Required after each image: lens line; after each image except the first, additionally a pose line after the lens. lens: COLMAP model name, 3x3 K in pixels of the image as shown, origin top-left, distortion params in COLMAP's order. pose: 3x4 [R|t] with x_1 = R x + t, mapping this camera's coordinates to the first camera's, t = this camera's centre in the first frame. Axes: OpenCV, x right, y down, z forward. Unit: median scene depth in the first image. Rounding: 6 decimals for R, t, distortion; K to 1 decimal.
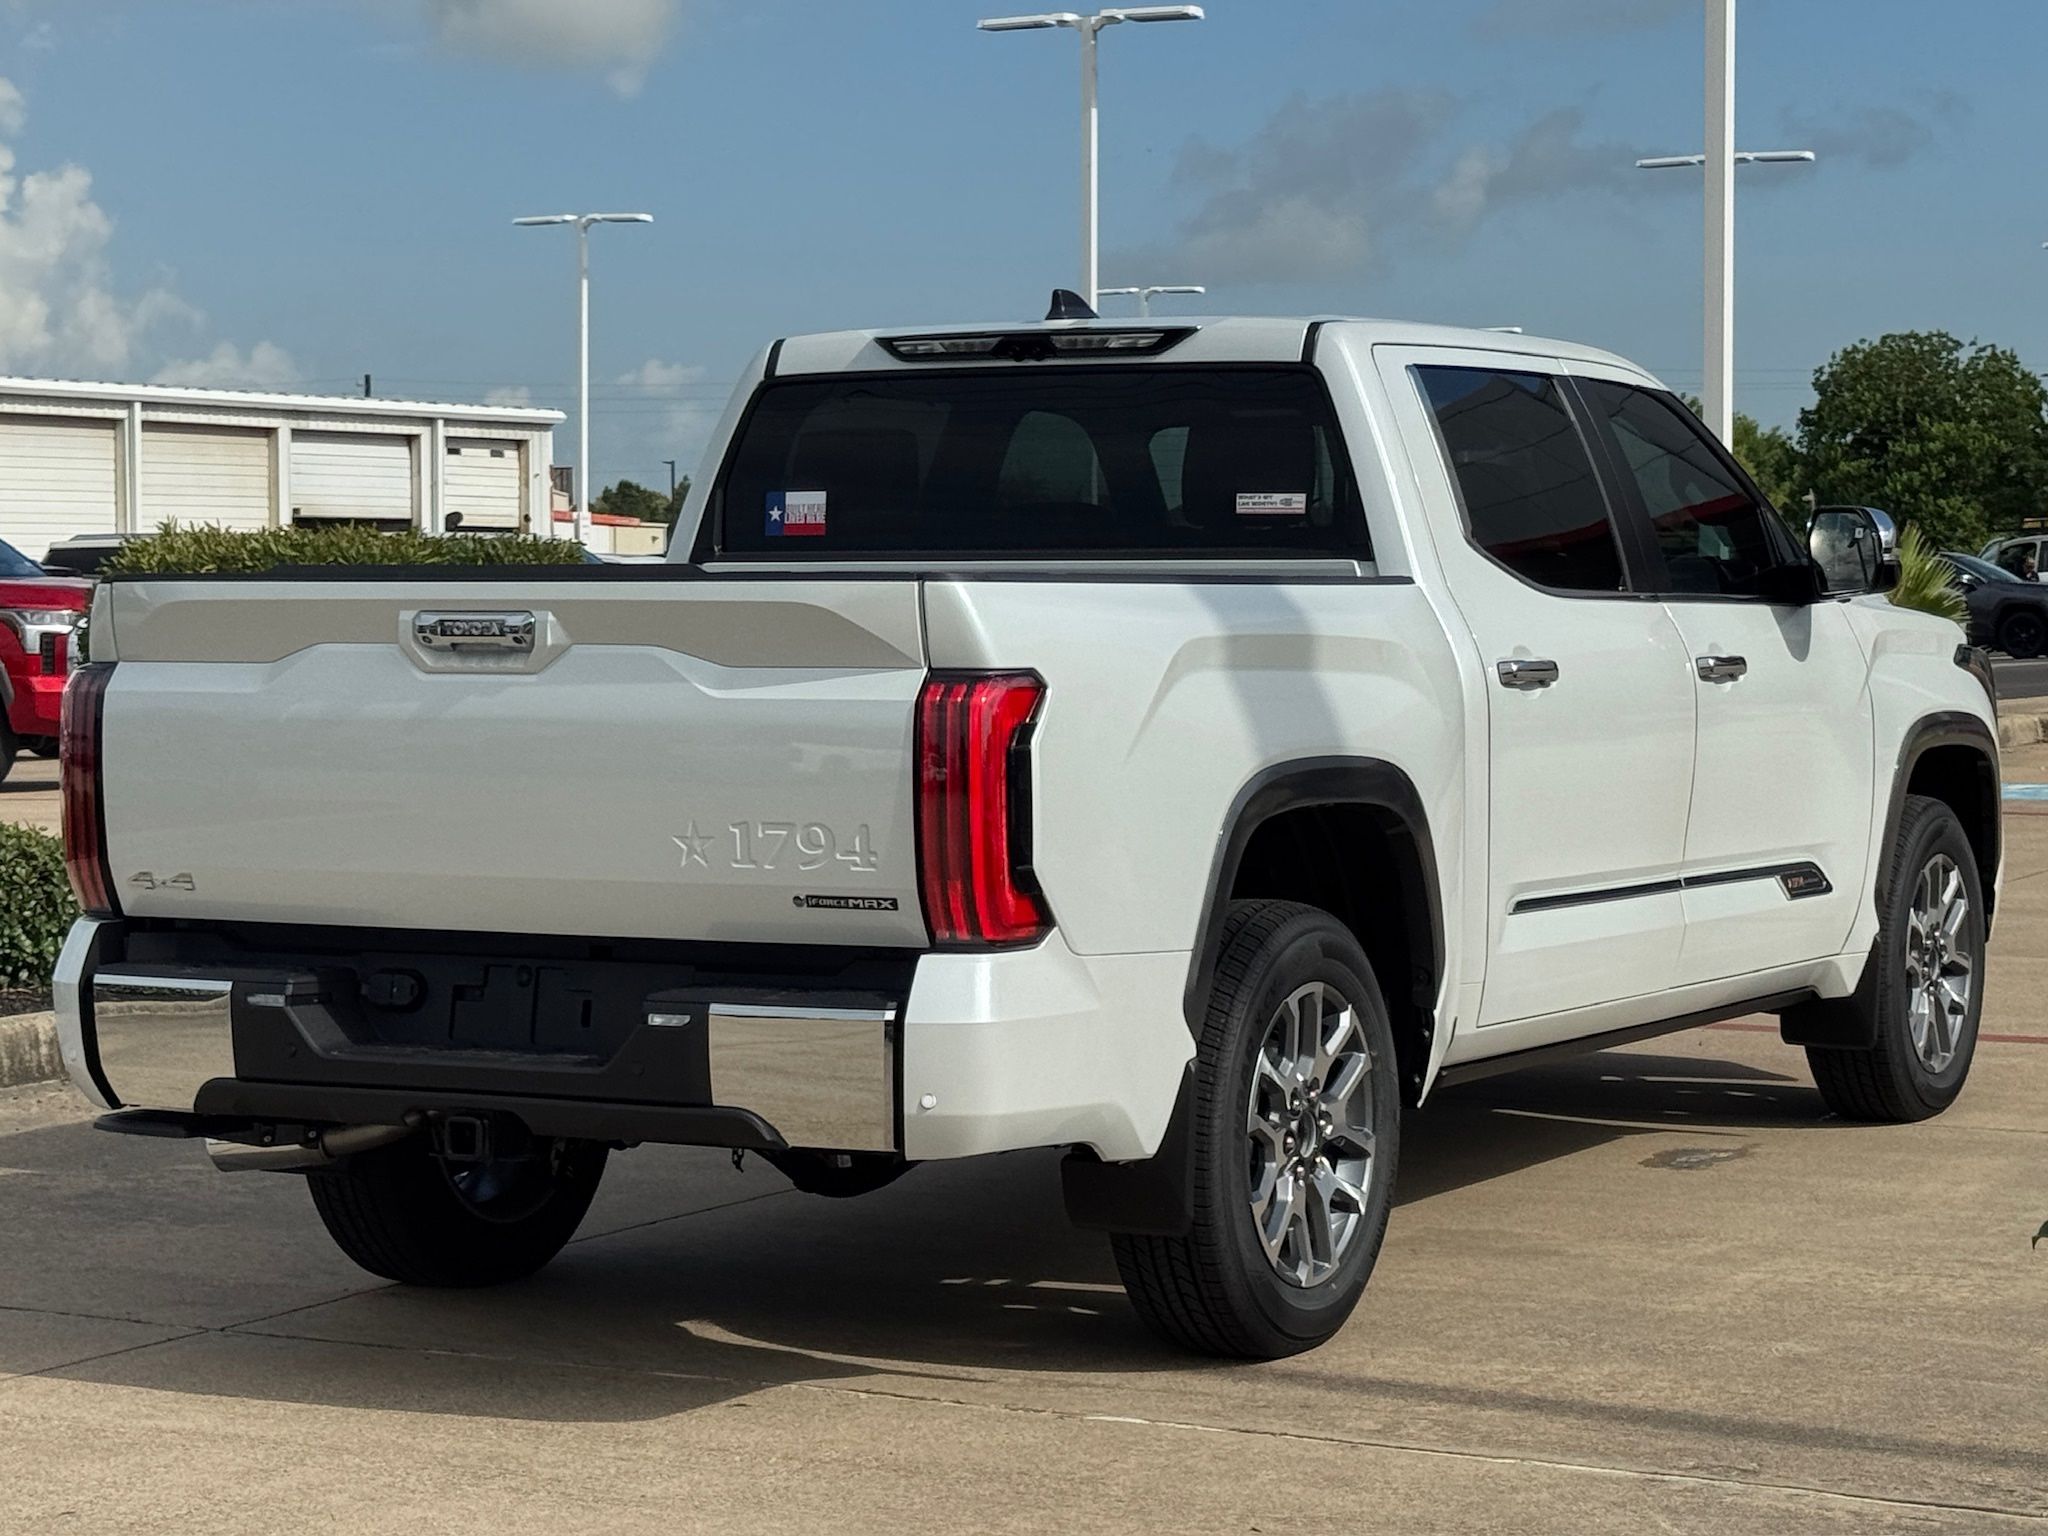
lens RADIAL K [[4876.5, 0, 1024.0], [0, 4876.5, 768.0], [0, 0, 1]] dist [0.042379, 0.446094]
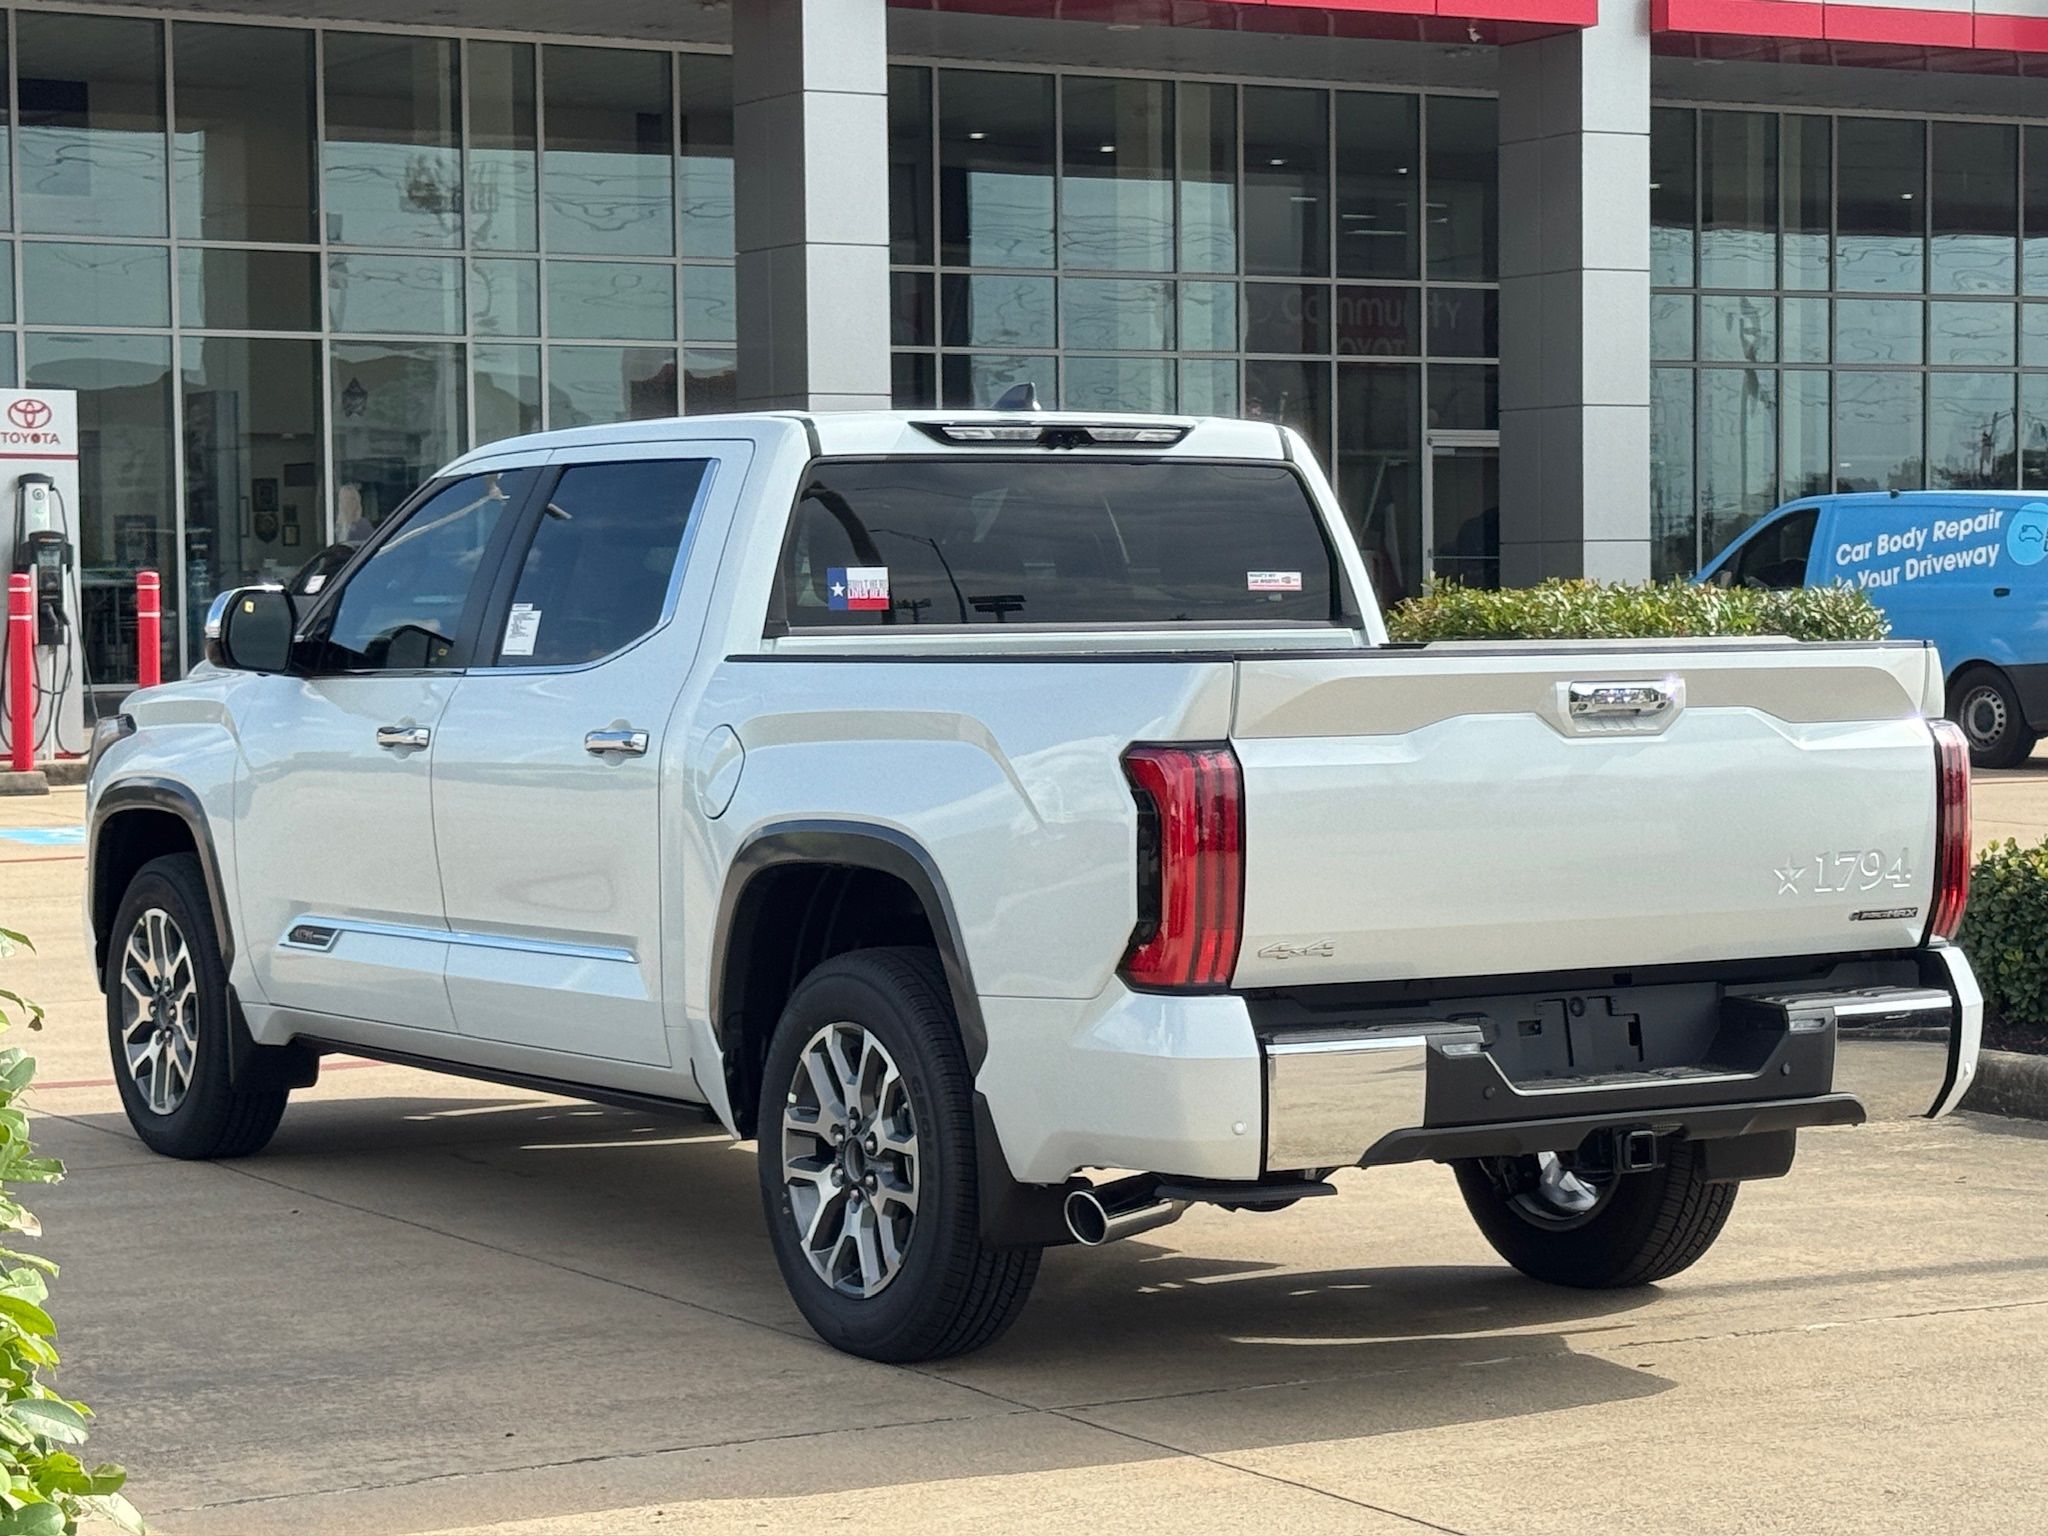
lens RADIAL K [[4876.5, 0, 1024.0], [0, 4876.5, 768.0], [0, 0, 1]] dist [0.042379, 0.446094]
pose [[0.463788, -0.033199, 0.885324, -1.123362], [0.042368, 0.998985, 0.015266, -0.033689], [-0.884932, 0.030430, 0.464724, 0.577488]]
